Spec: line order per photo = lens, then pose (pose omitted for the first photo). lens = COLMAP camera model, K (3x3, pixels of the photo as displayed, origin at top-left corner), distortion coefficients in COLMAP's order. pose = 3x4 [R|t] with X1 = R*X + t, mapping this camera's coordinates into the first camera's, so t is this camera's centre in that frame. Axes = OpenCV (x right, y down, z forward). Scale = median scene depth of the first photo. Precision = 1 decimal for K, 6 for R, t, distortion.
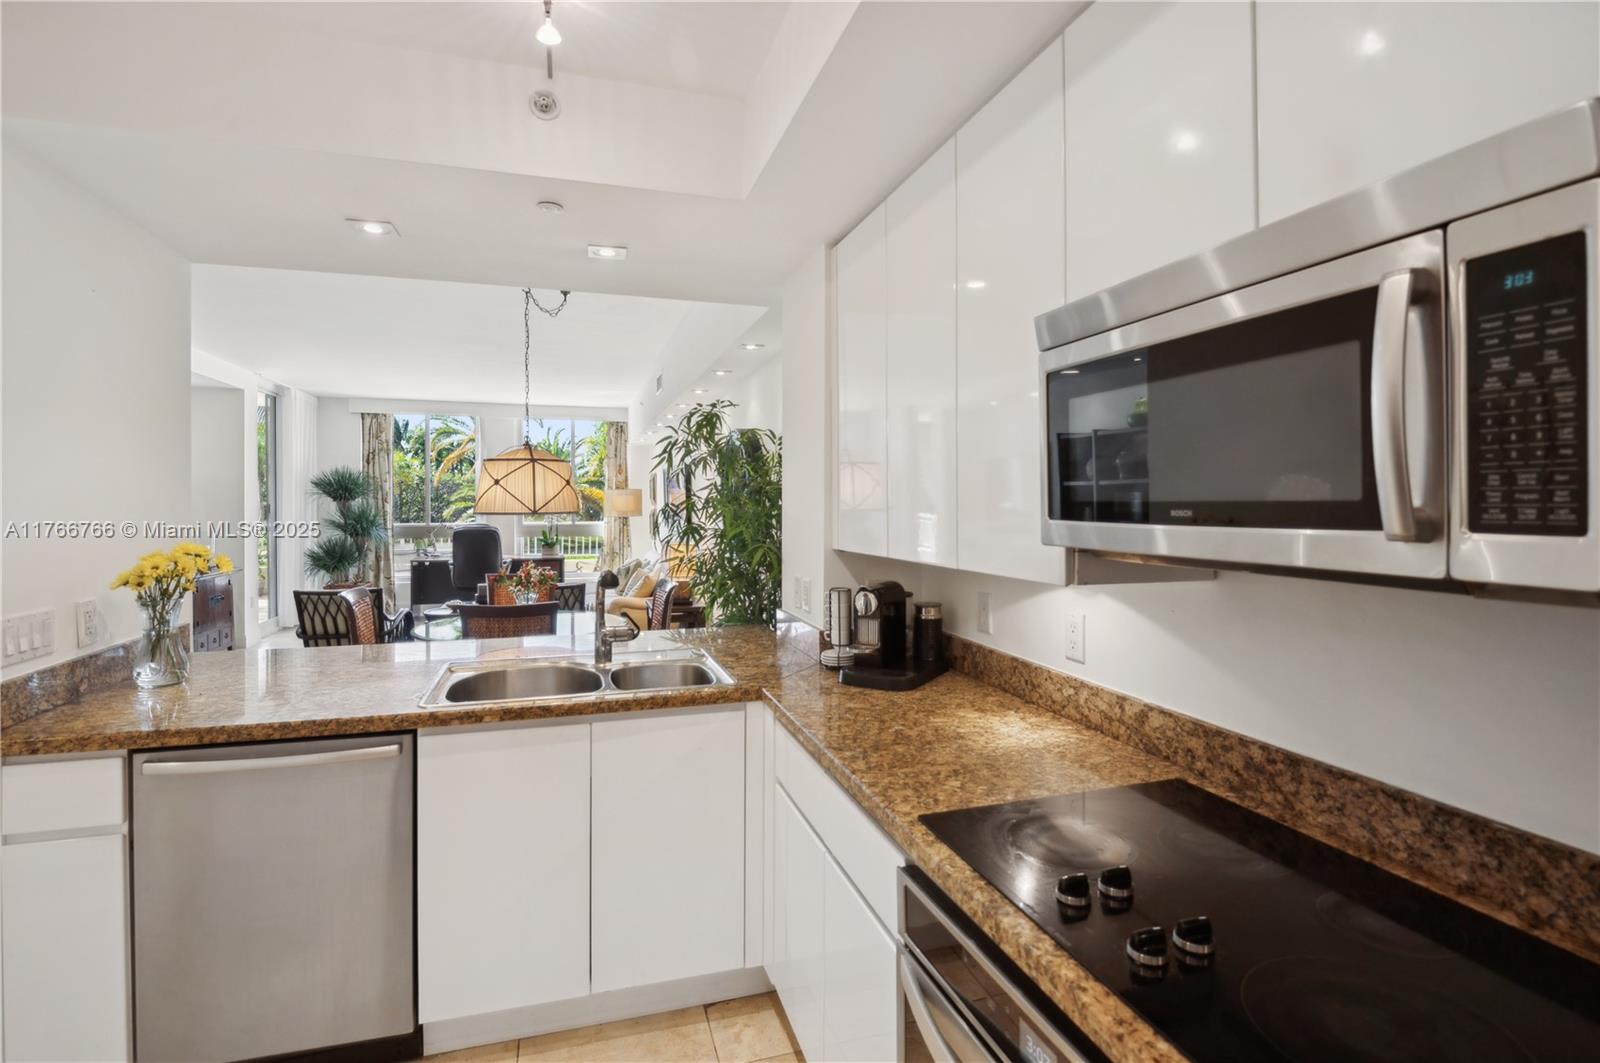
lens RADIAL K [[739.8, 0, 793.7], [0, 739.8, 494.9], [0, 0, 1]] dist [-0.016810, -0.000697]
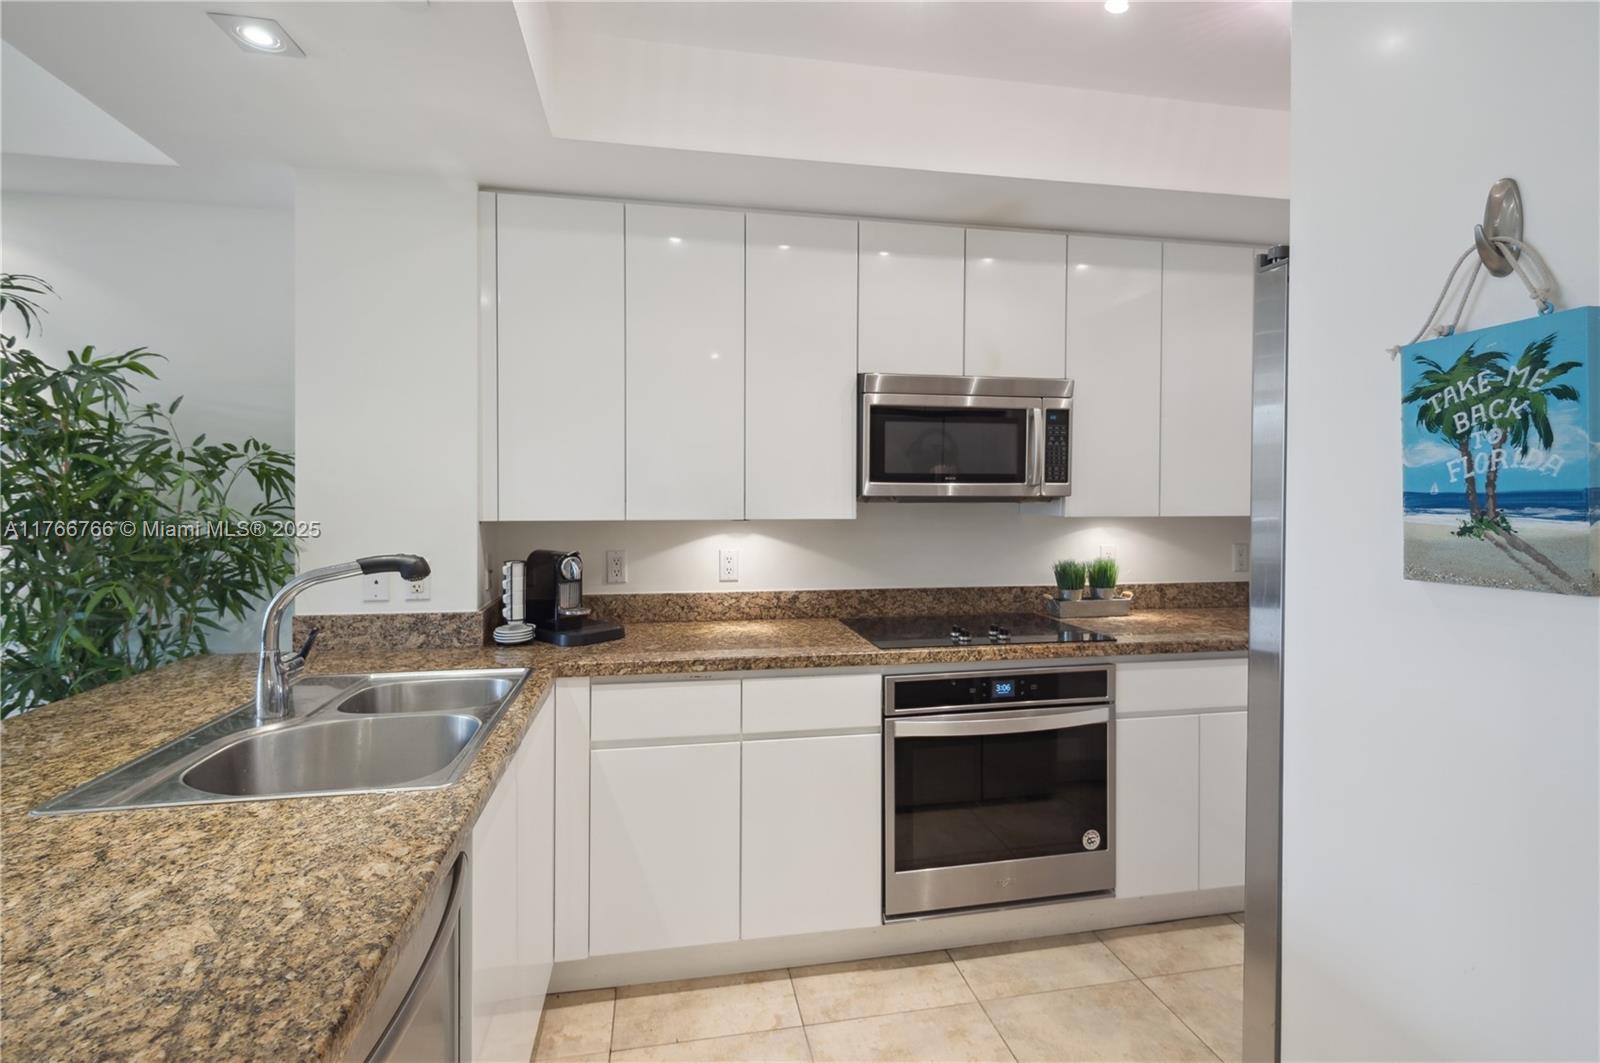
lens RADIAL K [[758.9, 0, 798.8], [0, 758.9, 511.4], [0, 0, 1]] dist [0.001940, -0.001085]
pose [[0.114267, -0.008420, 0.993414, -1.455054], [-0.007366, 0.999929, 0.009322, 0.081507], [-0.993423, -0.008383, 0.114197, 0.857799]]
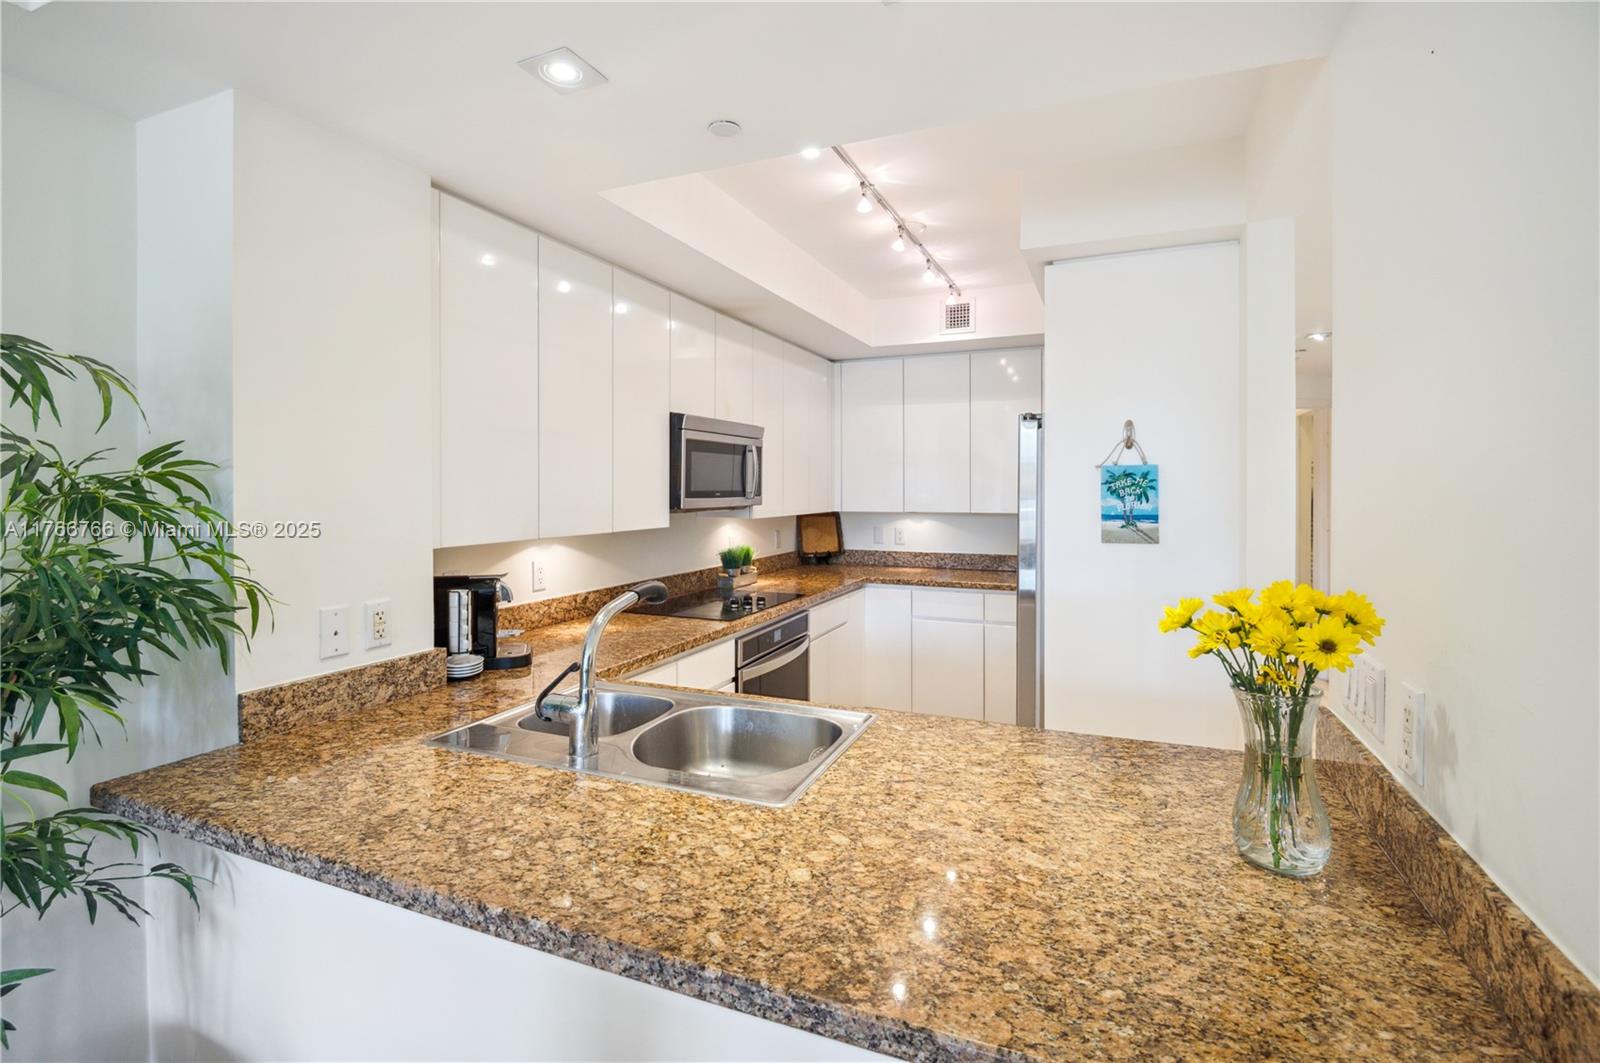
lens RADIAL K [[726.0, 0, 813.3], [0, 726.0, 502.9], [0, 0, 1]] dist [-0.010665, -0.000638]
pose [[-0.760944, -0.007907, 0.648769, -1.396914], [0.000669, 0.999916, 0.012971, 0.014532], [-0.648817, 0.010304, -0.760875, 2.294783]]
